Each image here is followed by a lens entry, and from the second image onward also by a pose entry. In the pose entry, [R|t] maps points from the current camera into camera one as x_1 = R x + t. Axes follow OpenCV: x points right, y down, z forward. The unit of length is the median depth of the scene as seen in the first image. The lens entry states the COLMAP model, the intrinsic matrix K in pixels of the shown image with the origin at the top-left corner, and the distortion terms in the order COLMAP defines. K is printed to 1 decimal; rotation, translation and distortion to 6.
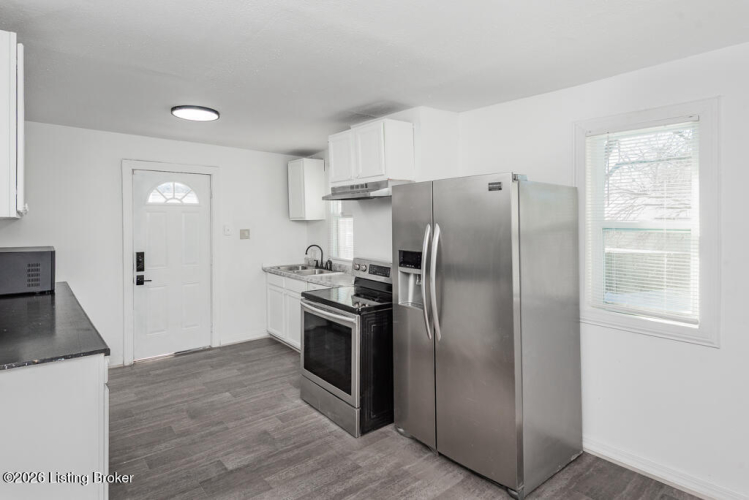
lens RADIAL K [[392.1, 0, 355.3], [0, 392.1, 214.1], [0, 0, 1]] dist [0.003337, 0.000223]
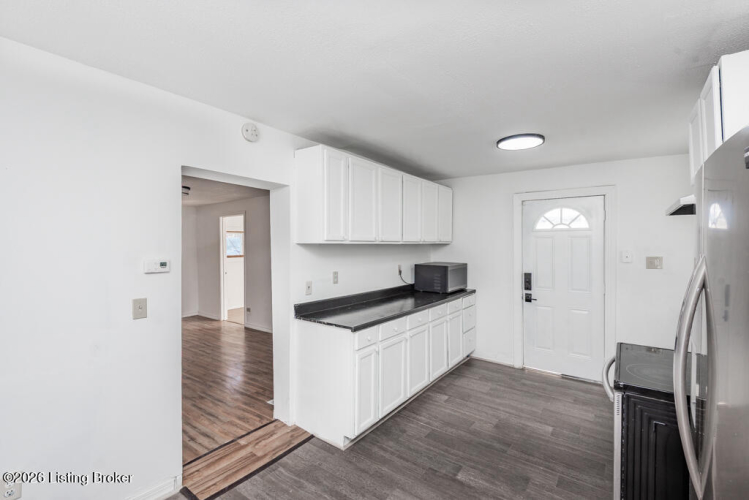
lens RADIAL K [[341.8, 0, 373.5], [0, 341.8, 250.2], [0, 0, 1]] dist [0.000945, -0.002947]
pose [[0.275808, 0.013604, -0.961116, 0.280785], [0.004766, 0.999868, 0.015520, 0.013442], [0.961201, -0.008861, 0.275707, 0.307286]]
